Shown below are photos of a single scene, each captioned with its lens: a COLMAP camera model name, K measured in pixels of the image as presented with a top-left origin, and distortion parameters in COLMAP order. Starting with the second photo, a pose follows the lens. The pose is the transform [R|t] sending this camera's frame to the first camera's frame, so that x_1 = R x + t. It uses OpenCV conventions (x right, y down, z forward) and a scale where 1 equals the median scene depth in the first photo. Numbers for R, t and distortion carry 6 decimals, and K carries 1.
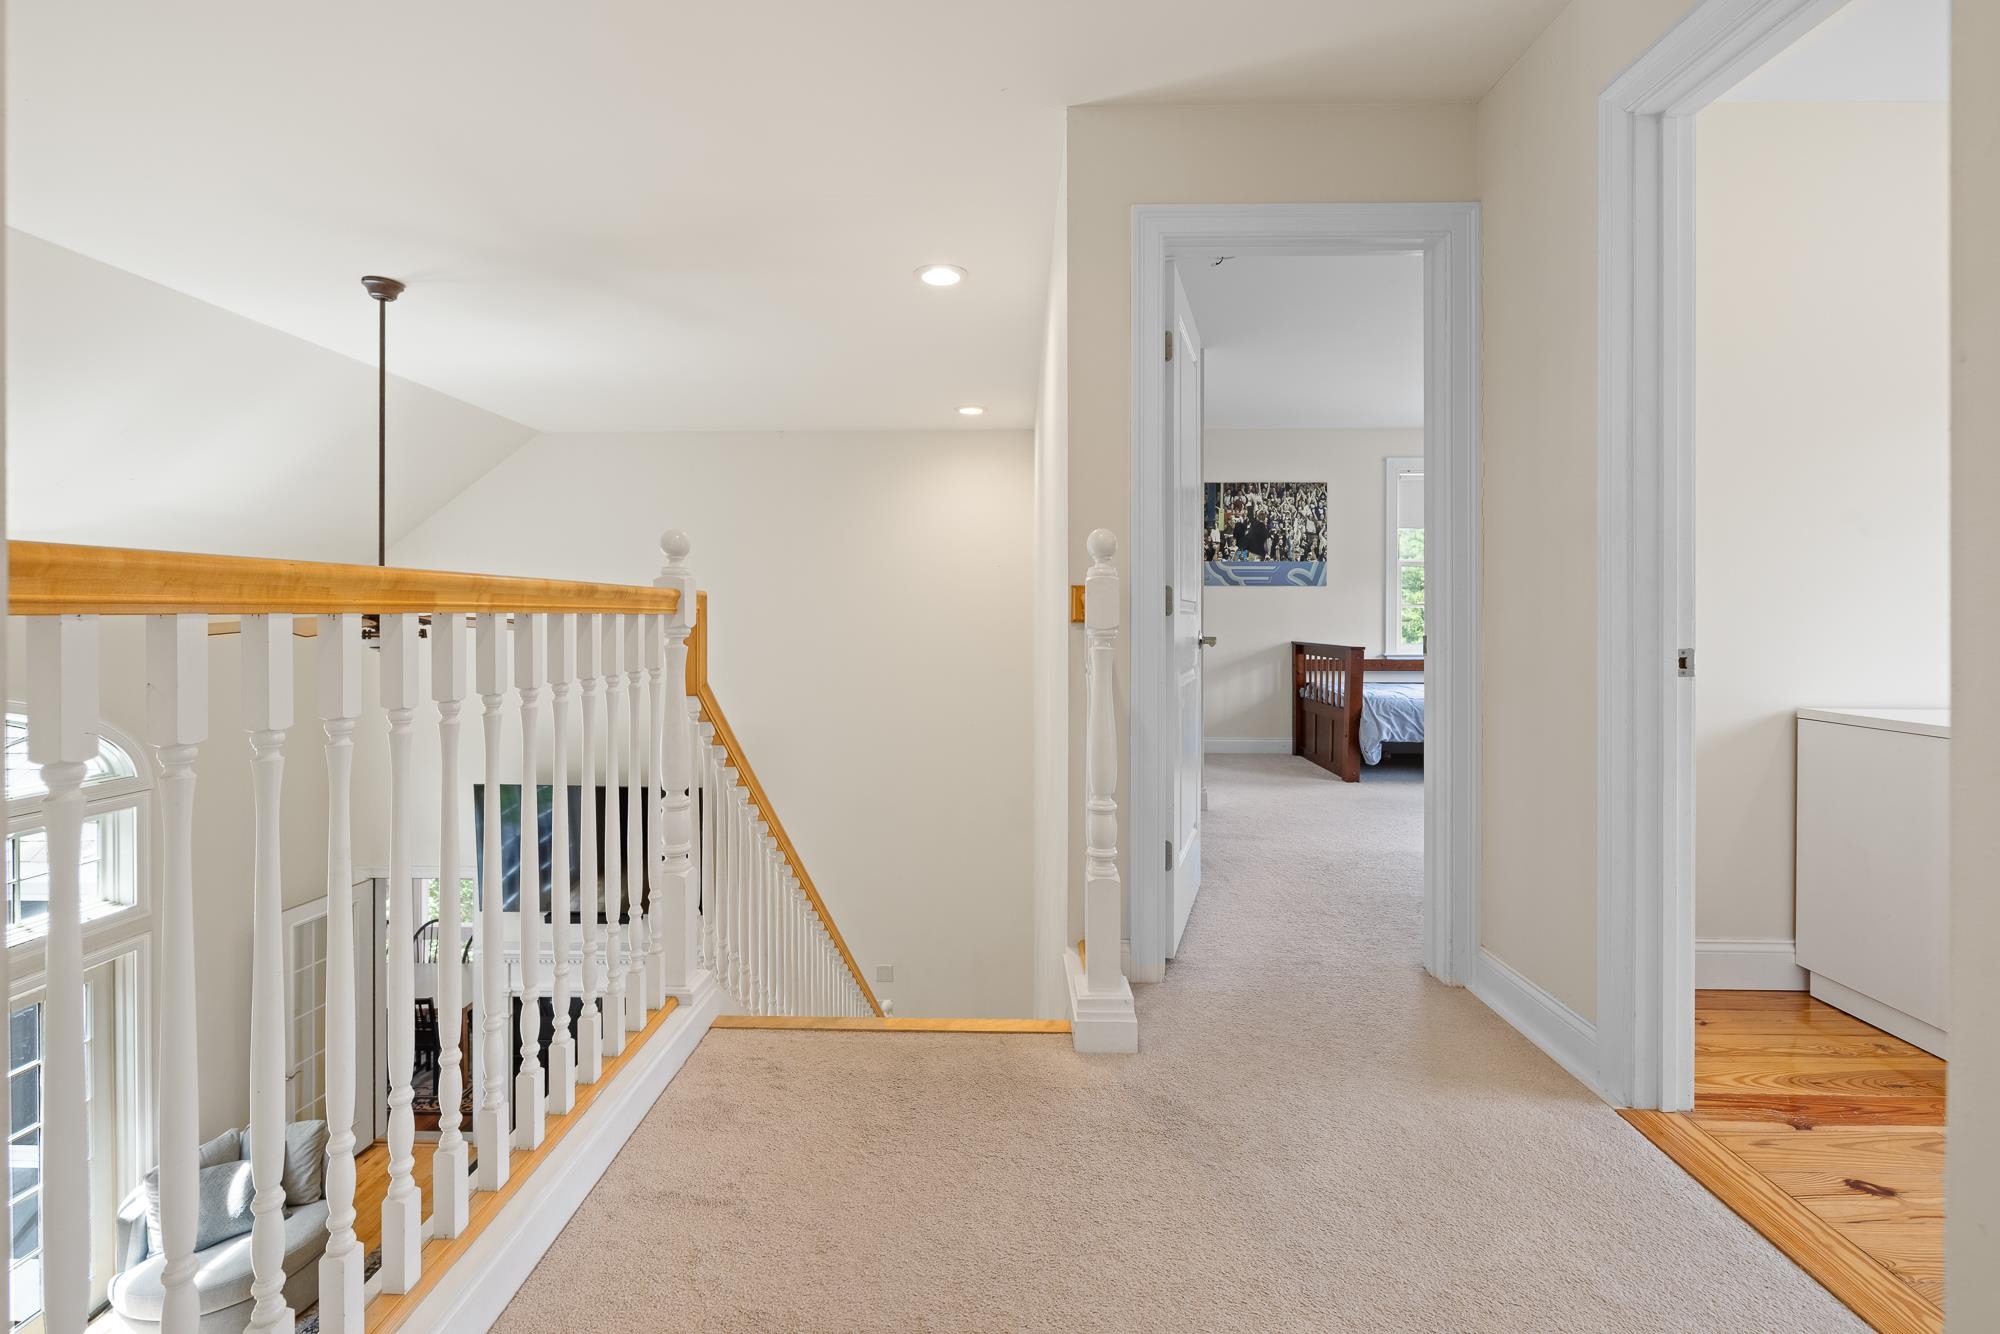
lens RADIAL K [[858.2, 0, 1000.3], [0, 858.2, 588.0], [0, 0, 1]] dist [0.001265, 0.000241]
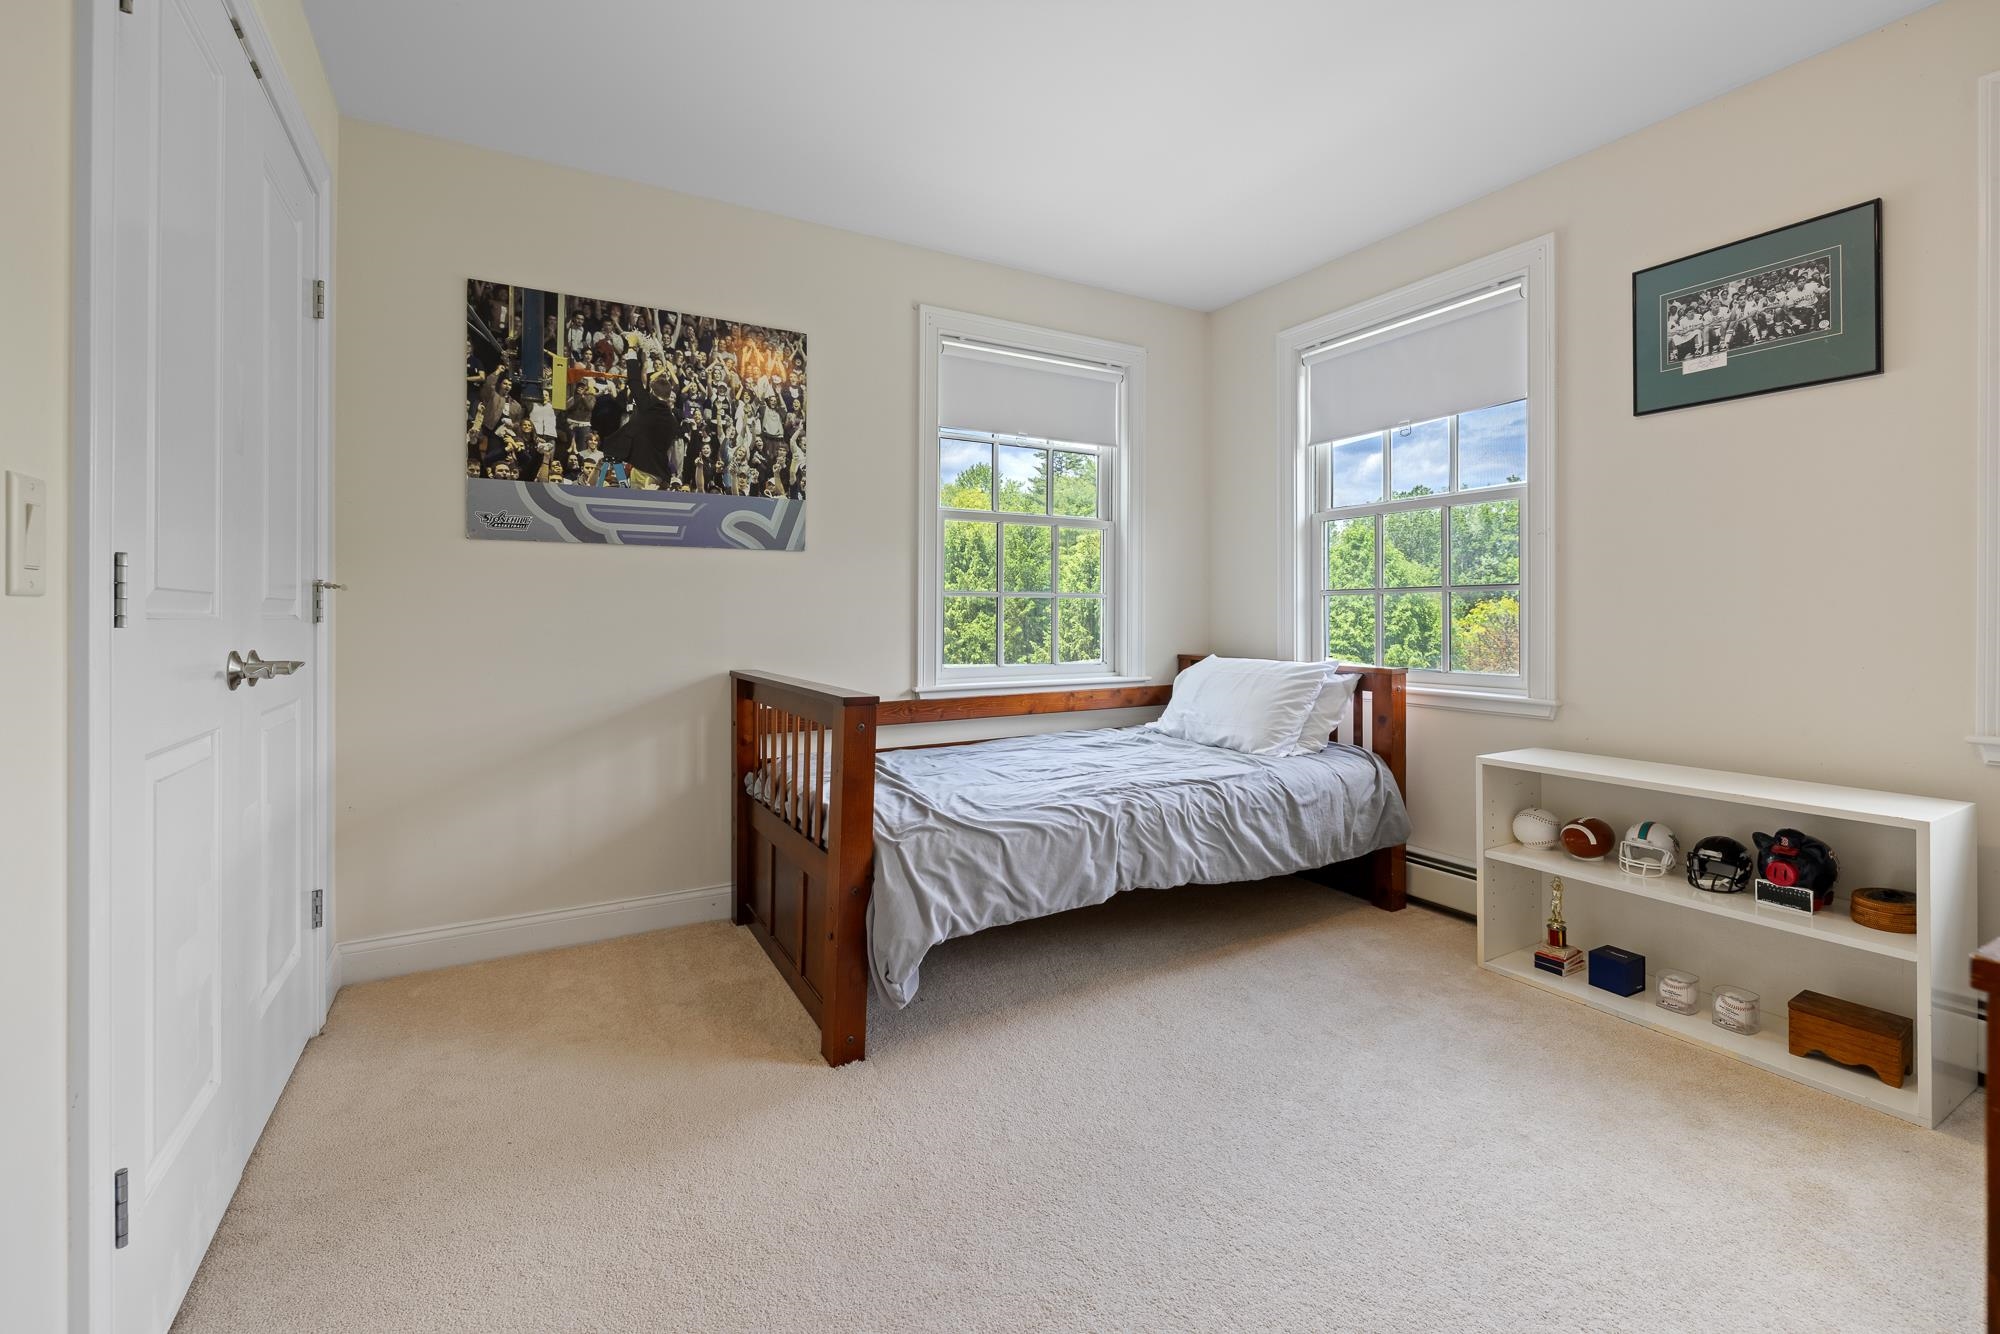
lens RADIAL K [[865.1, 0, 994.0], [0, 865.1, 622.8], [0, 0, 1]] dist [-0.000663, -0.000870]
pose [[0.856861, -0.004777, 0.515525, 0.222320], [-0.003617, 0.999877, 0.015276, 0.028962], [-0.515535, -0.014954, 0.856738, 0.535152]]
